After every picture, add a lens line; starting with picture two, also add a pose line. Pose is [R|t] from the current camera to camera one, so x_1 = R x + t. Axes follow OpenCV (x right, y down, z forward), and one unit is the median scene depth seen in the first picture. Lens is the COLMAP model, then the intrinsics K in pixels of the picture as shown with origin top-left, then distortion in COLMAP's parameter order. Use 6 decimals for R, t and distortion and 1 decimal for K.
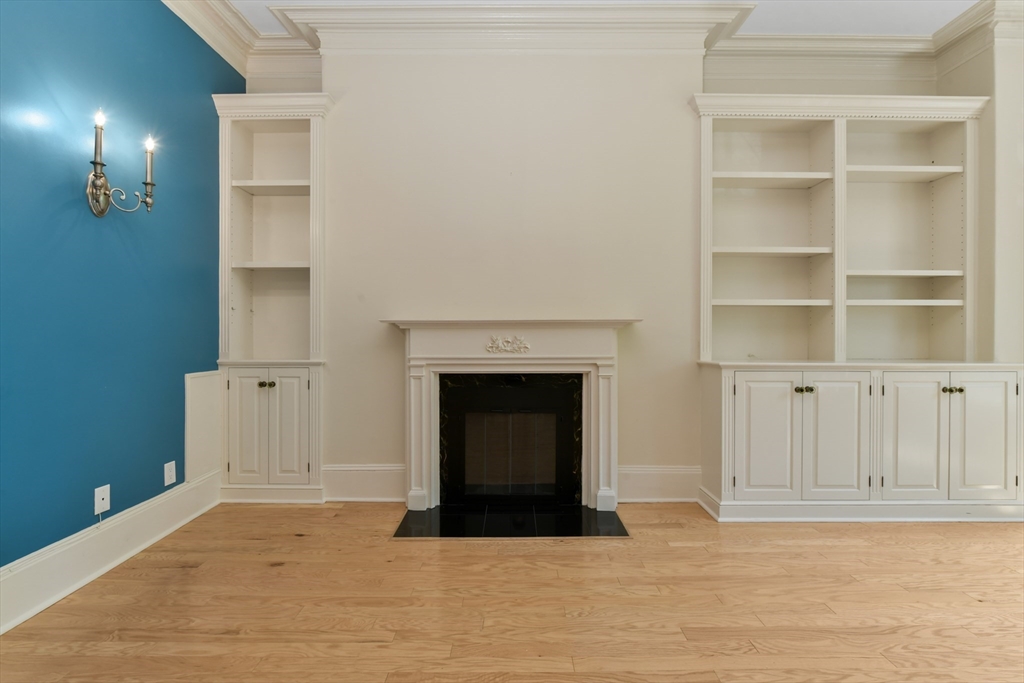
lens RADIAL K [[459.6, 0, 512.0], [0, 459.6, 341.5], [0, 0, 1]] dist [-0.012068, 0.000078]
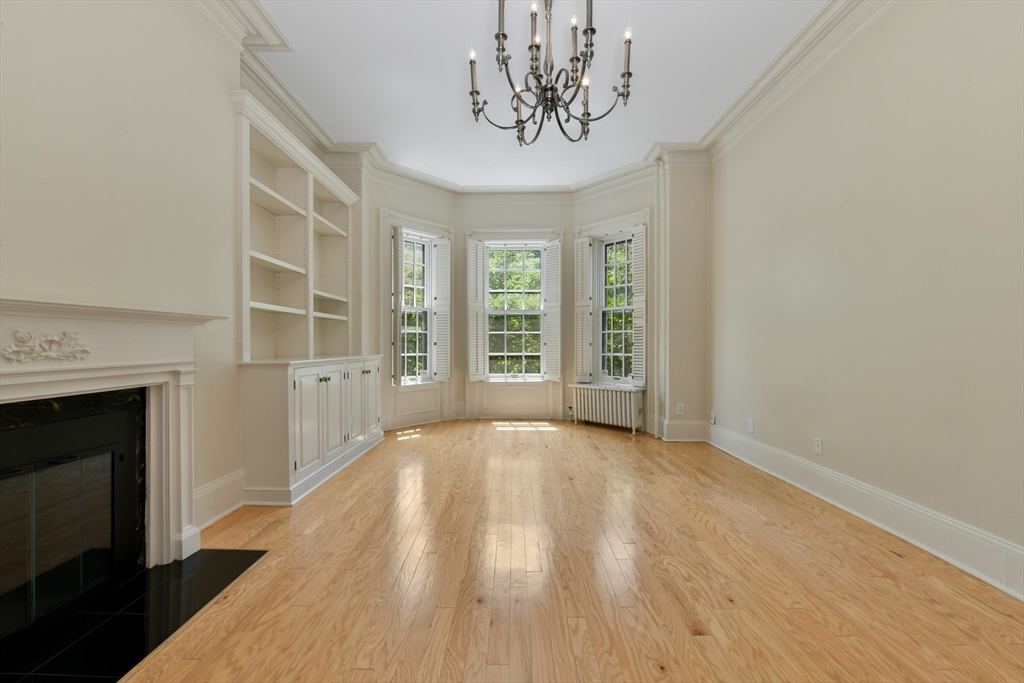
lens RADIAL K [[416.5, 0, 513.5], [0, 416.5, 346.8], [0, 0, 1]] dist [-0.003464, -0.000301]
pose [[-0.004730, -0.008275, 0.999955, -0.506157], [0.004955, 0.999953, 0.008298, 0.005236], [-0.999977, 0.004994, -0.004689, 0.434584]]
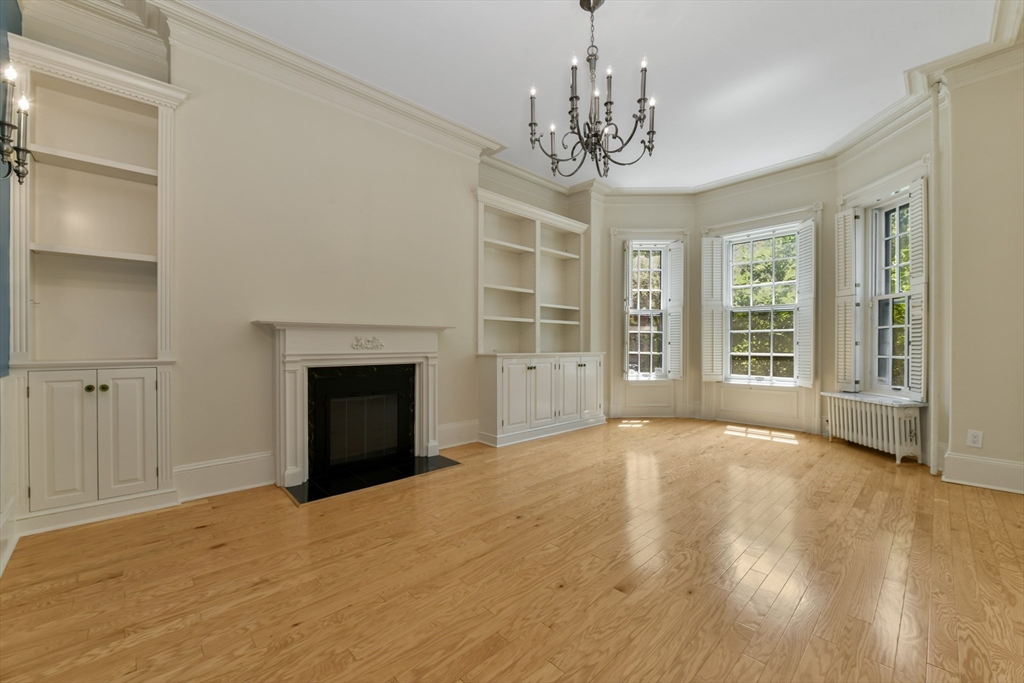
lens RADIAL K [[410.2, 0, 511.5], [0, 410.2, 346.4], [0, 0, 1]] dist [-0.011501, -0.000099]
pose [[0.725026, -0.003552, 0.688713, -0.511339], [0.003068, 0.999993, 0.001928, 0.014915], [-0.688715, 0.000715, 0.725032, -0.126486]]
